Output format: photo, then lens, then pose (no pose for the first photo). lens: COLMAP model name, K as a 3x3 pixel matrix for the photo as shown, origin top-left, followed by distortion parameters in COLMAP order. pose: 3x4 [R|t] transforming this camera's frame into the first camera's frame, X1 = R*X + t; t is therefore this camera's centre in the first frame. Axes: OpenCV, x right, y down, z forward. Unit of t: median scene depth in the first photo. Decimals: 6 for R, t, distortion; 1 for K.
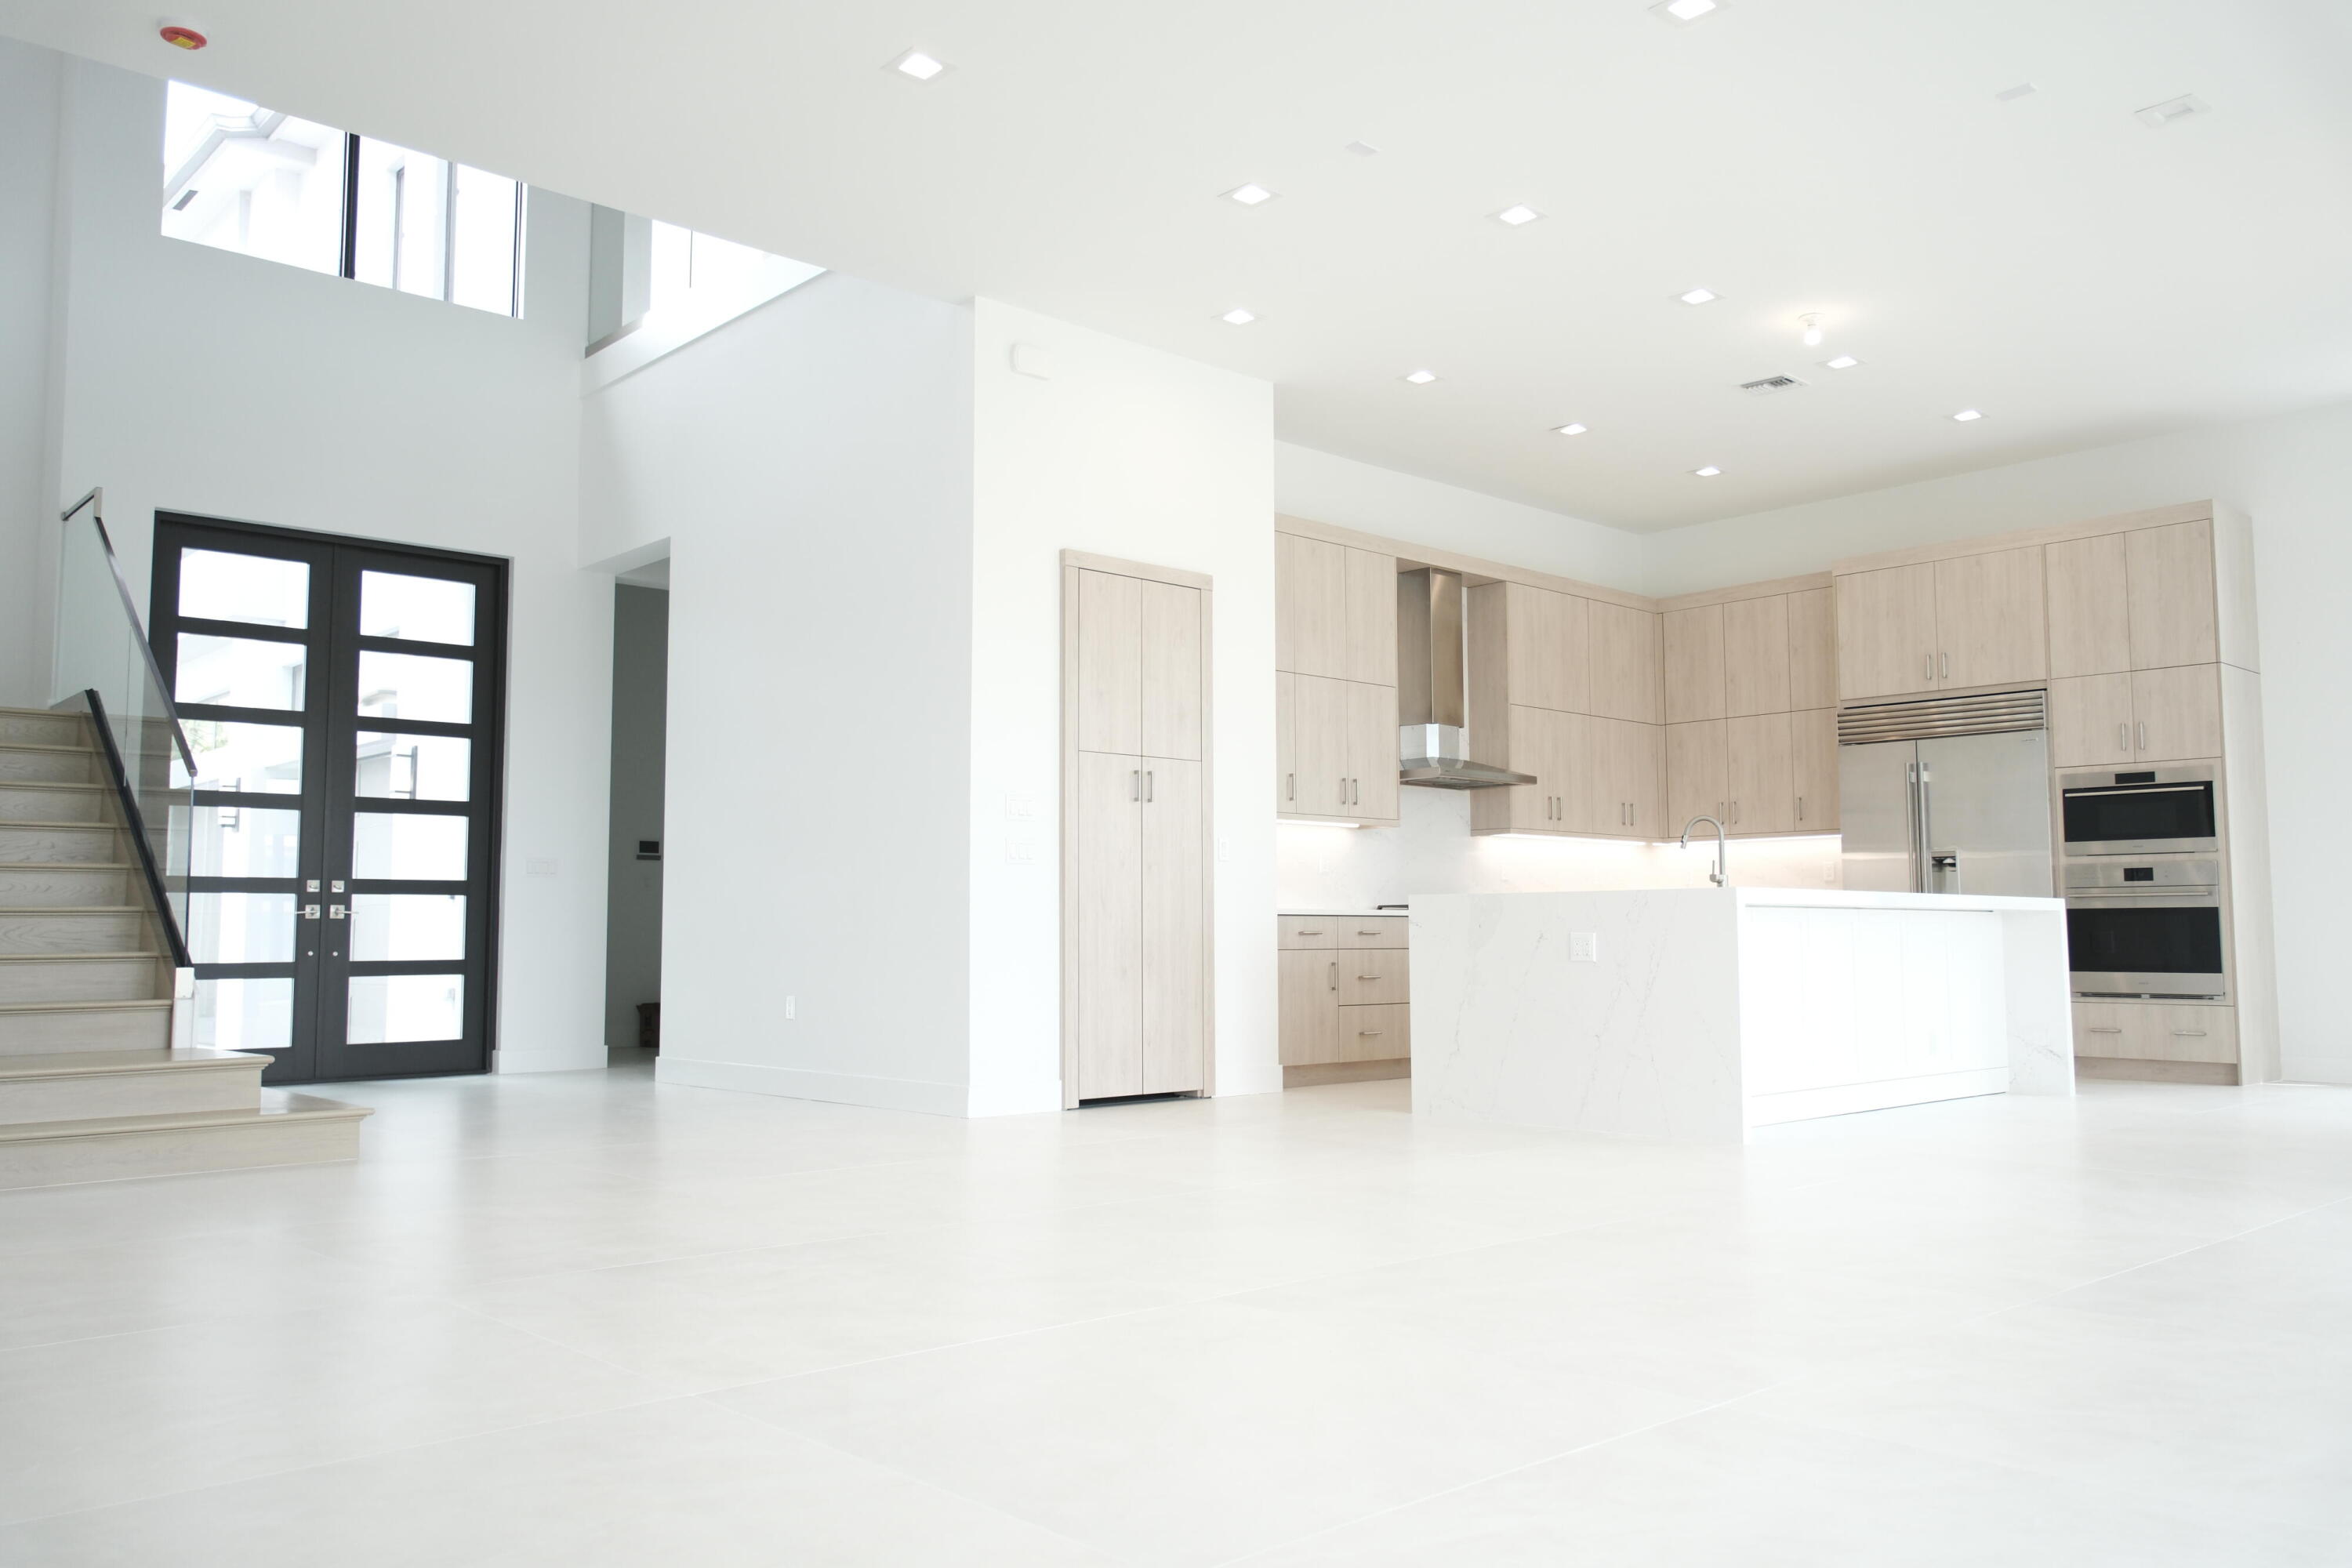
lens RADIAL K [[1786.5, 0, 1174.5], [0, 1786.5, 758.7], [0, 0, 1]] dist [0.000538, 0.000088]
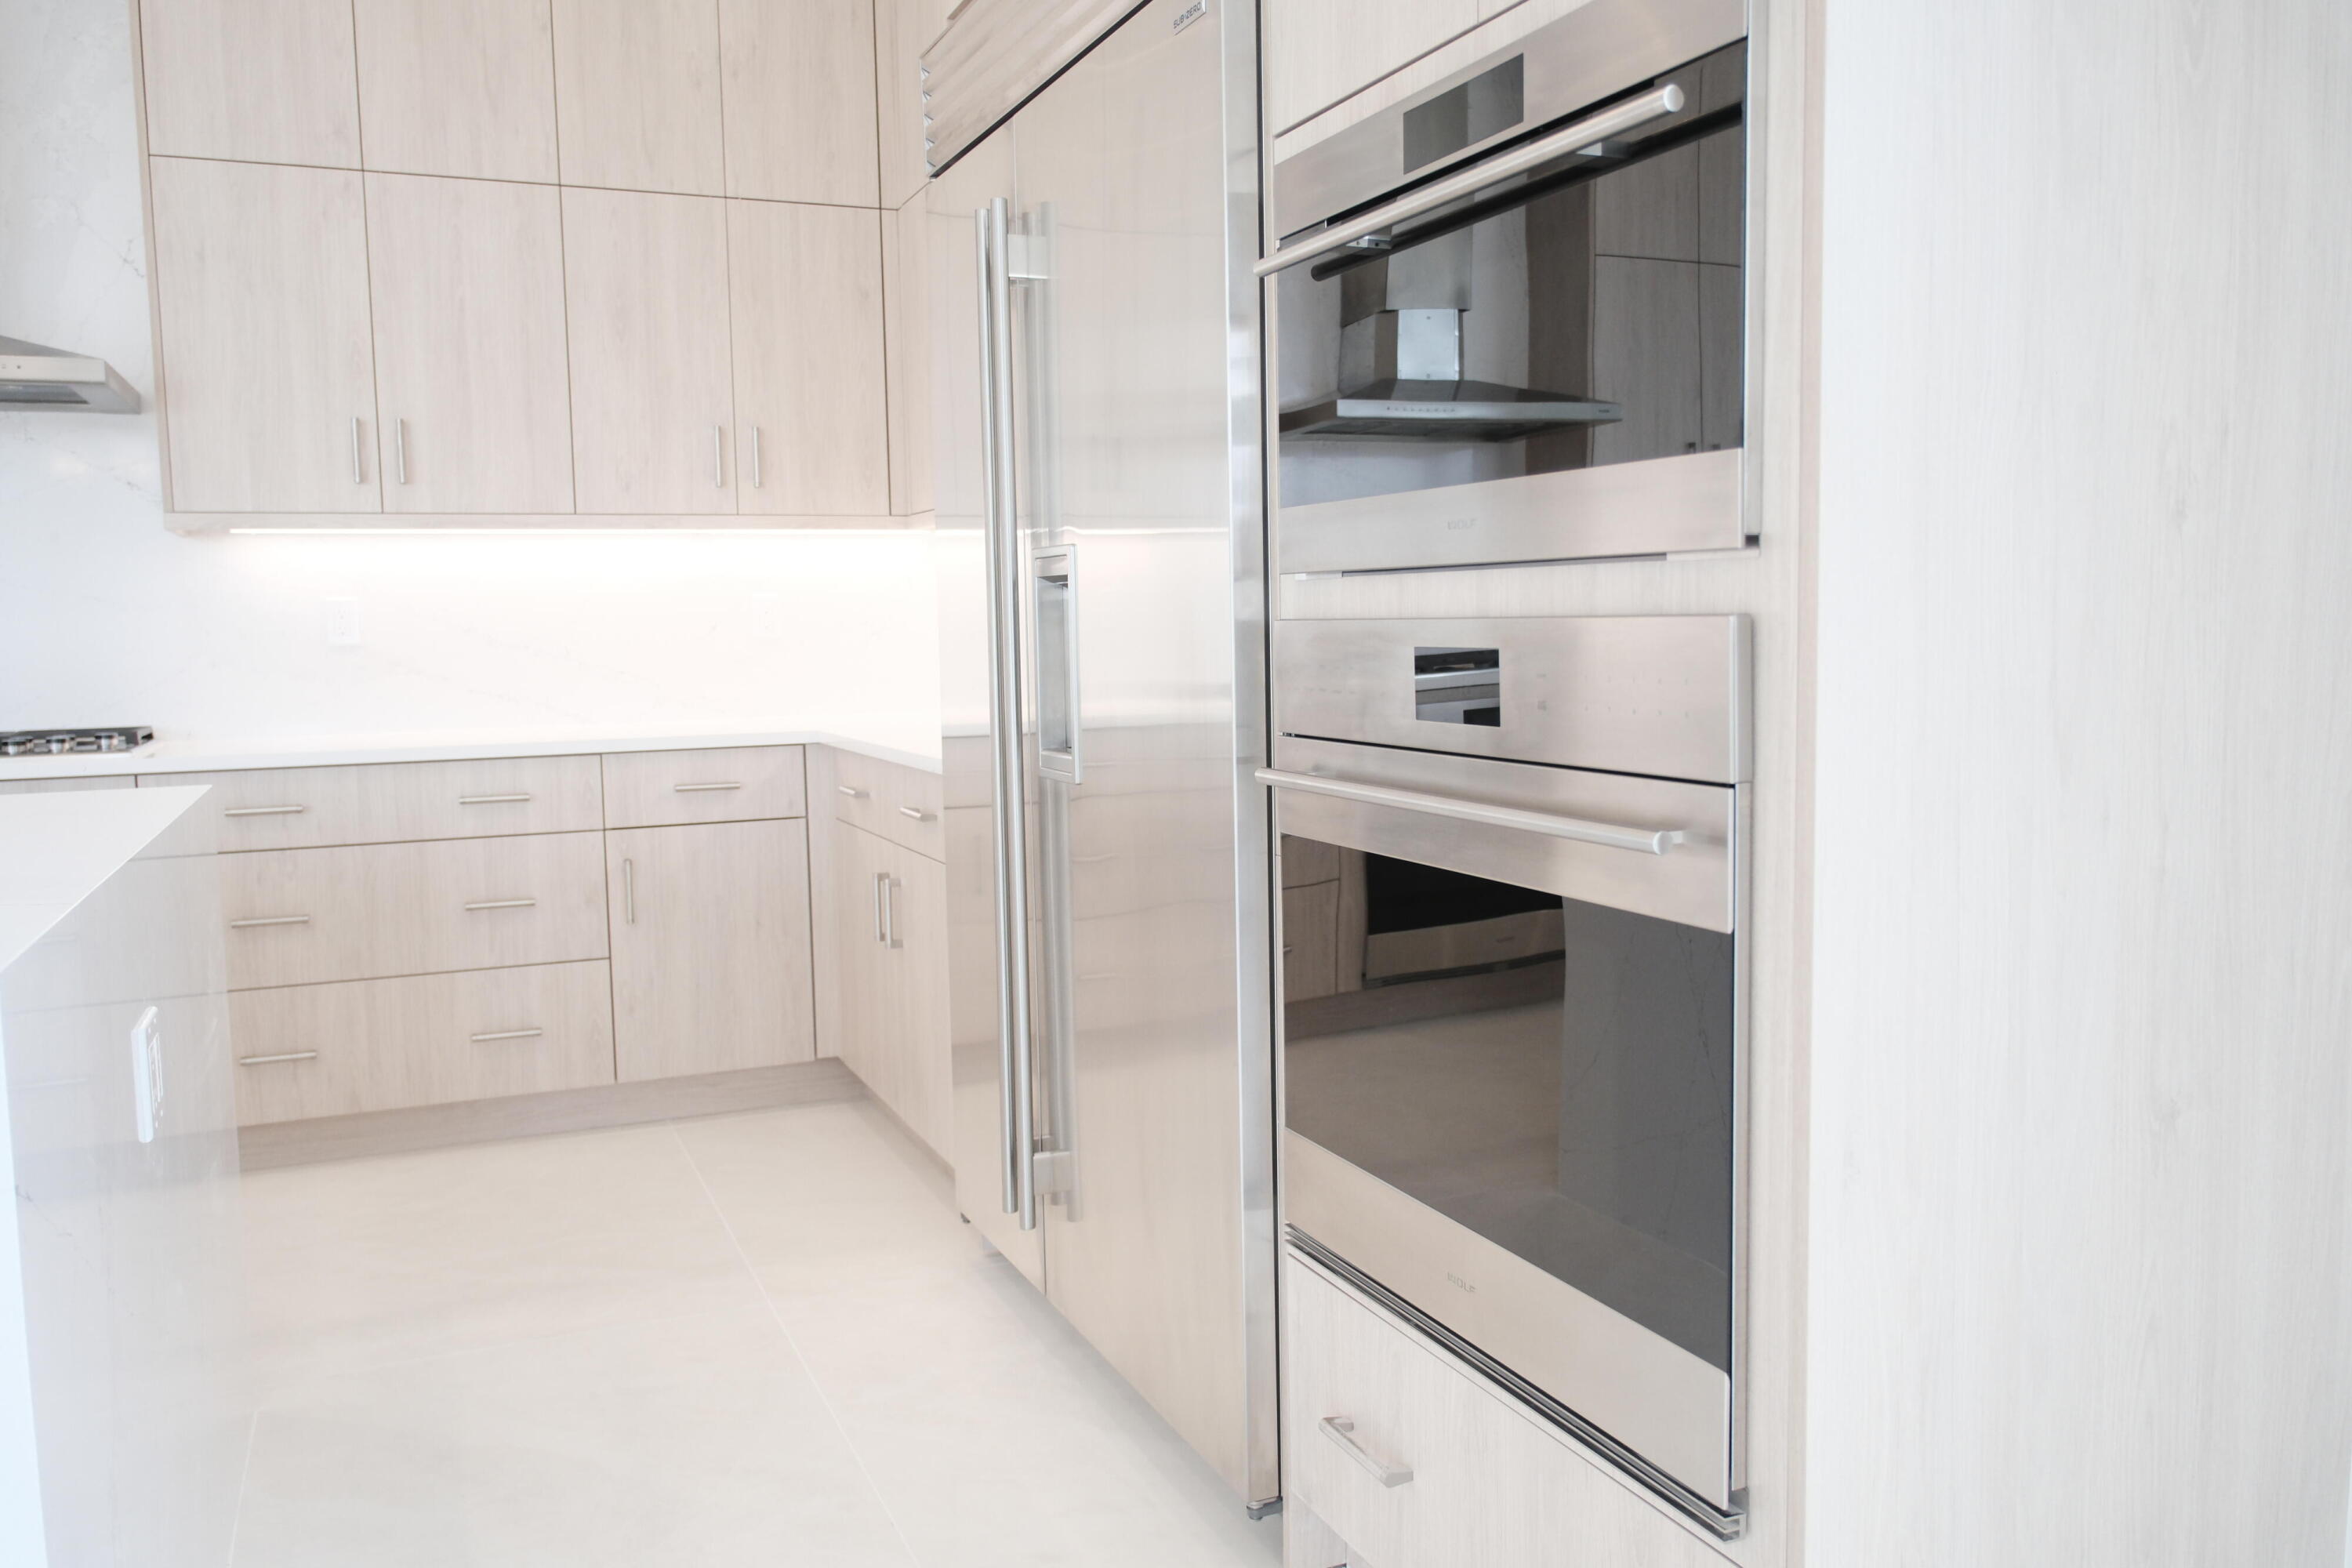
lens RADIAL K [[1815.1, 0, 1176.0], [0, 1815.1, 784.0], [0, 0, 1]] dist [0.003545, 0.001845]
pose [[0.944933, 0.017222, -0.326810, 0.565459], [0.043548, 0.983117, 0.177722, 0.041281], [0.324353, -0.182167, 0.928230, 0.818529]]
